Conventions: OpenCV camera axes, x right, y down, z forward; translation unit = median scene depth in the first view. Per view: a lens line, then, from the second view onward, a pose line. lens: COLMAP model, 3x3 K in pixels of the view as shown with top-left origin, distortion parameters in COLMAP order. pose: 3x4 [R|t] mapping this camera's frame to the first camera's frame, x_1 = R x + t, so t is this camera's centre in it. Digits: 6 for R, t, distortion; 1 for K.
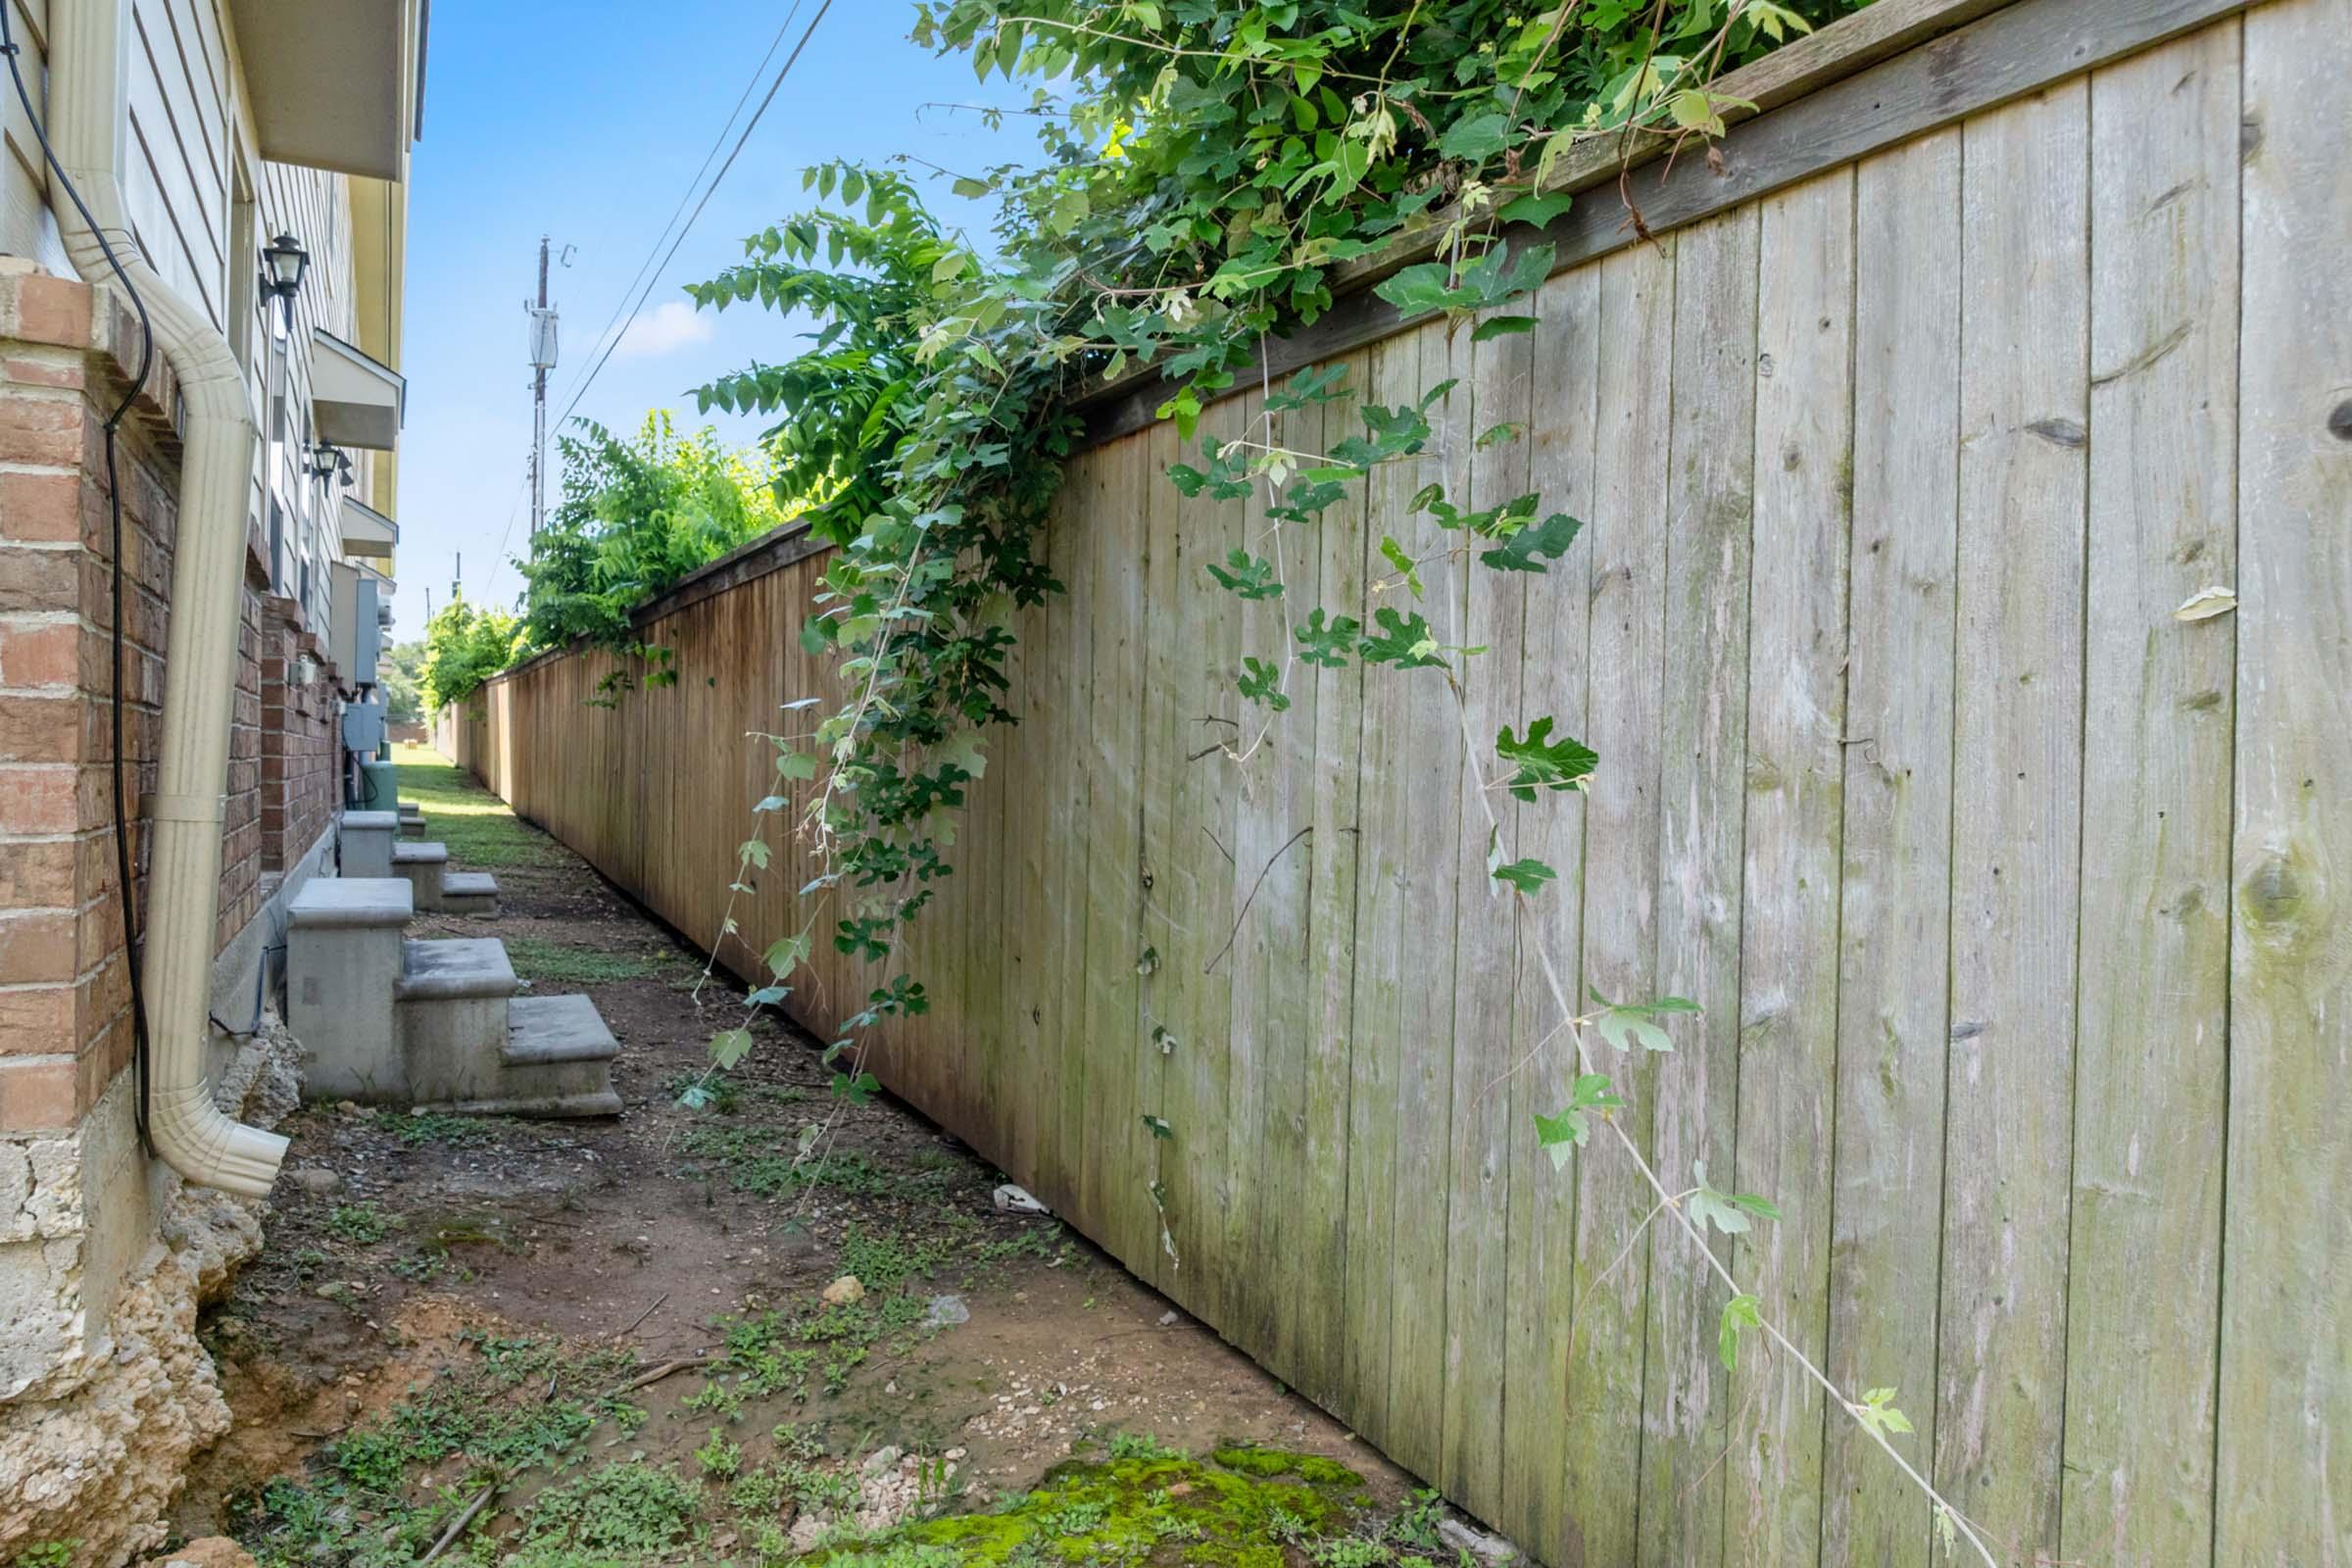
lens RADIAL K [[1649.3, 0, 1176.0], [0, 1649.3, 784.0], [0, 0, 1]] dist [-0.049485, 0.008986]
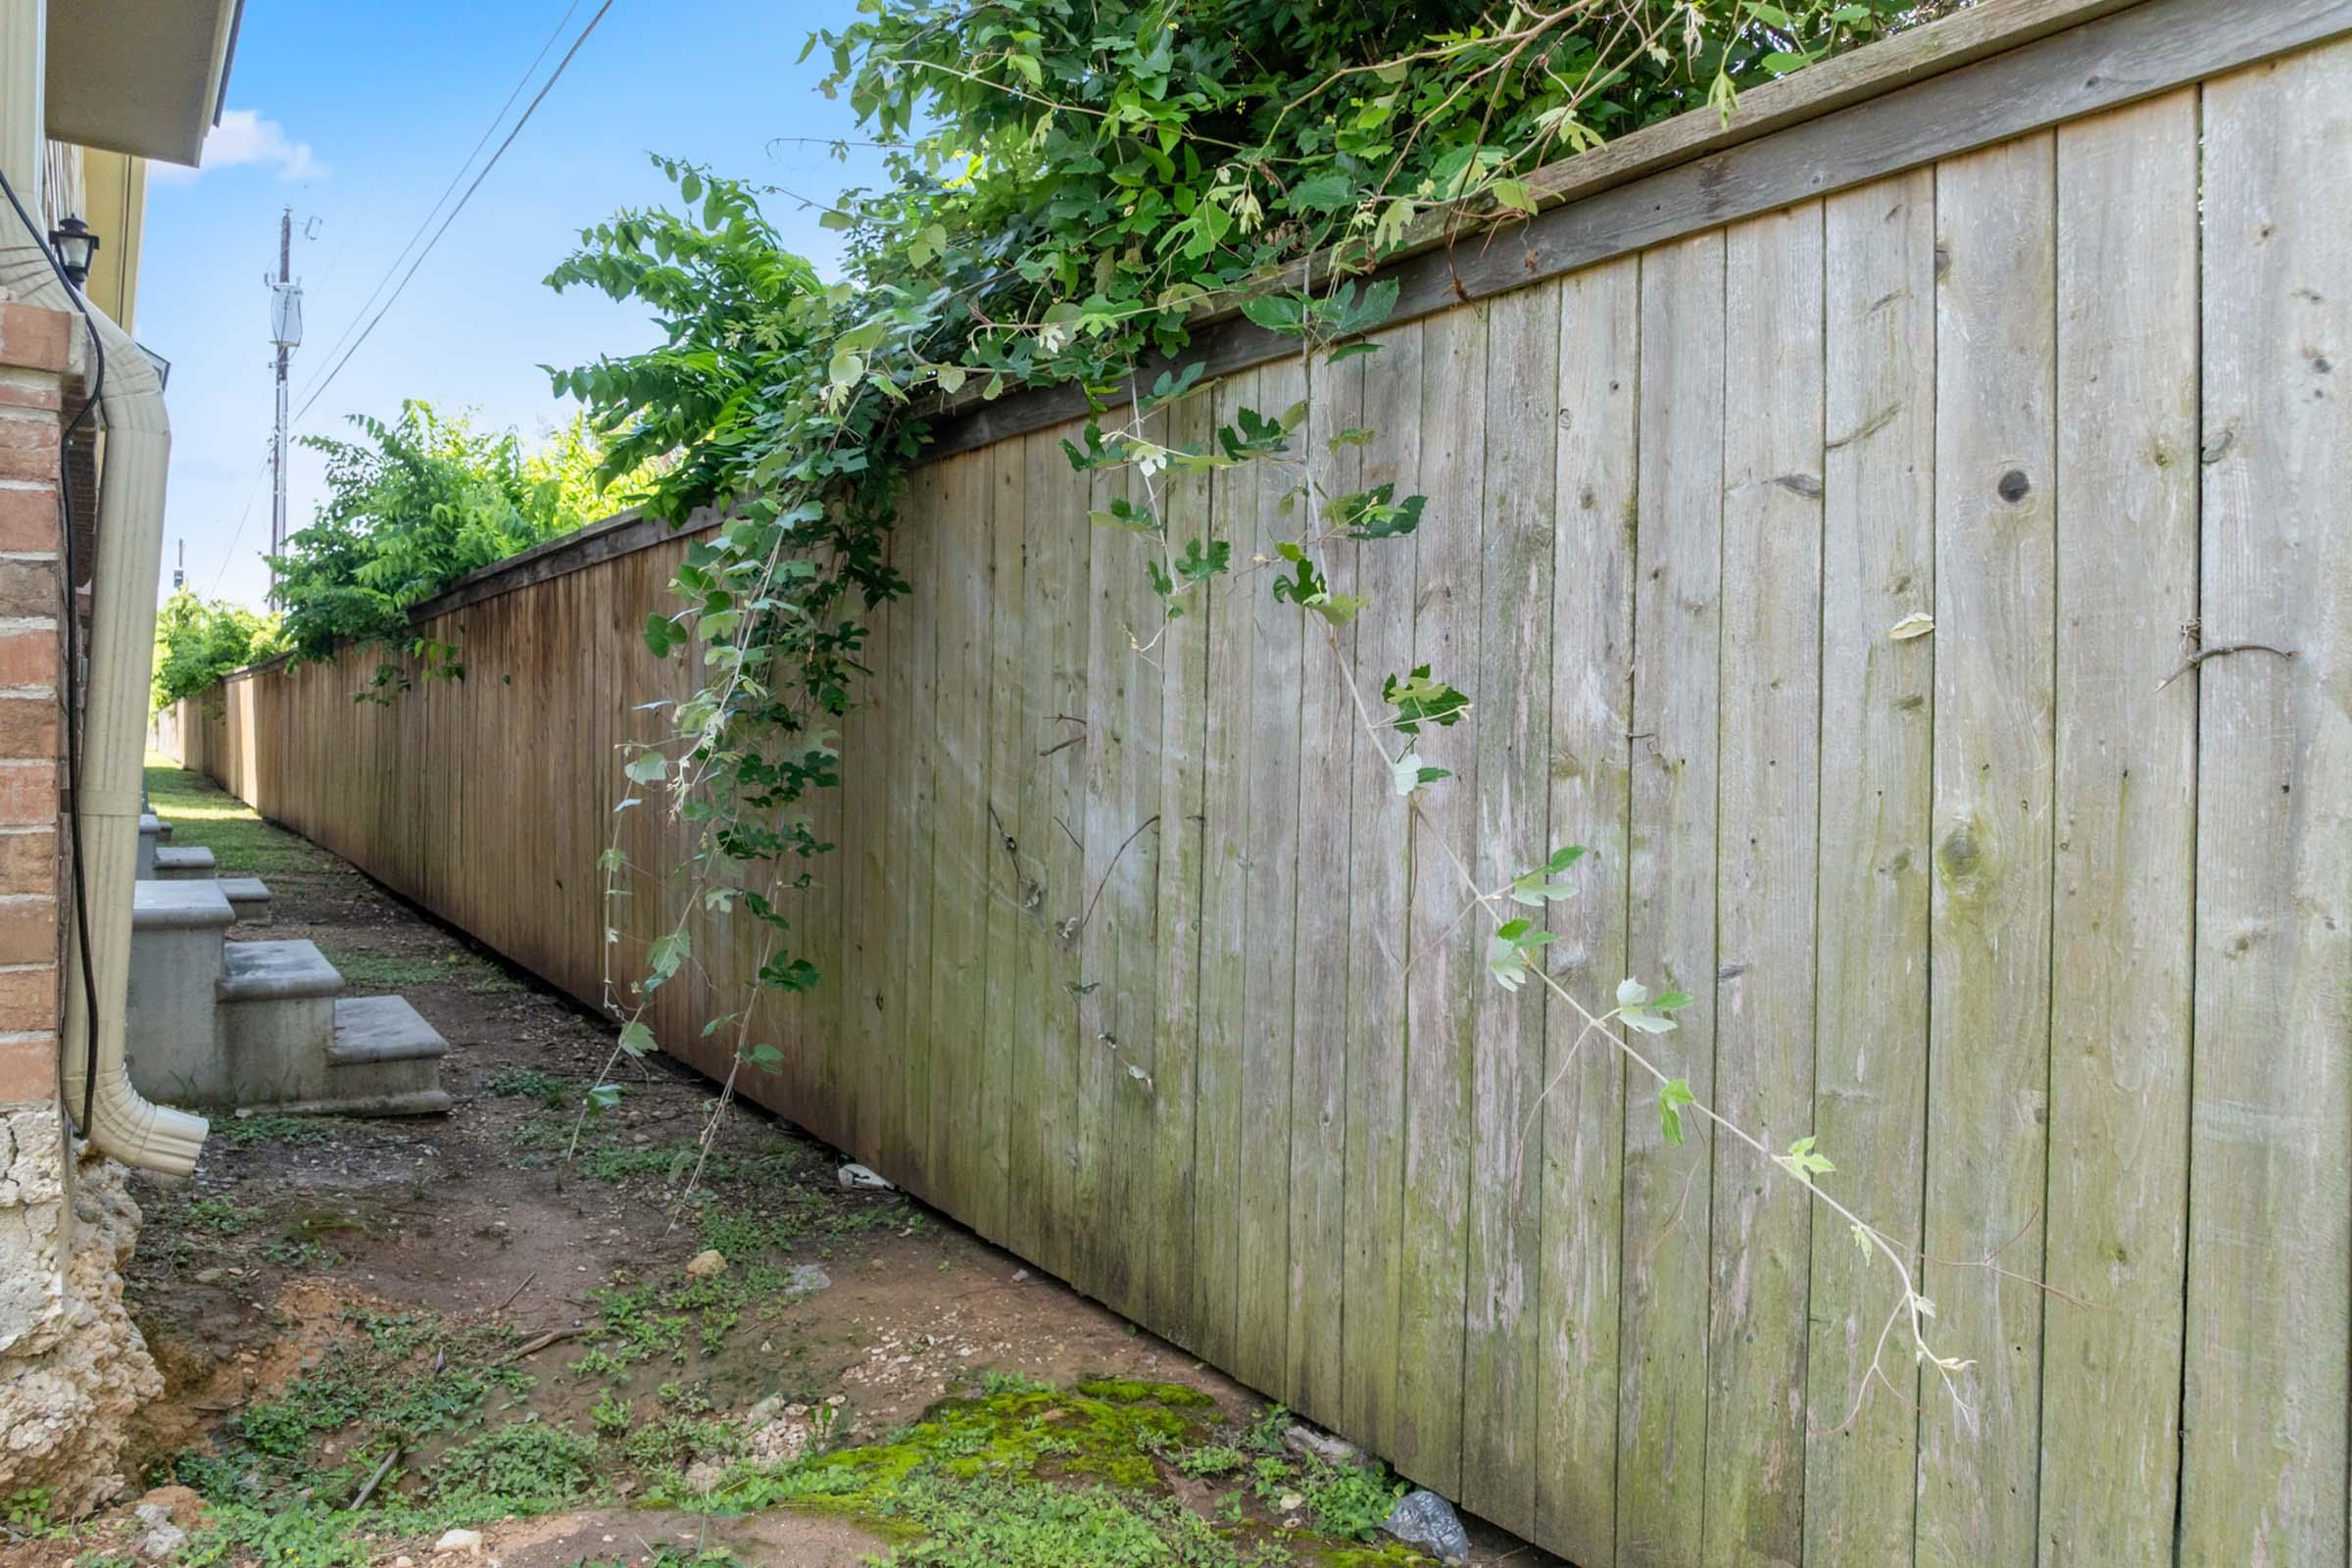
lens RADIAL K [[1645.6, 0, 1176.0], [0, 1645.6, 784.0], [0, 0, 1]] dist [-0.039156, -0.000457]
pose [[0.991775, -0.005408, 0.127877, -0.056490], [0.005257, 0.999985, 0.001516, 0.004095], [-0.127884, -0.000831, 0.991789, -0.110989]]
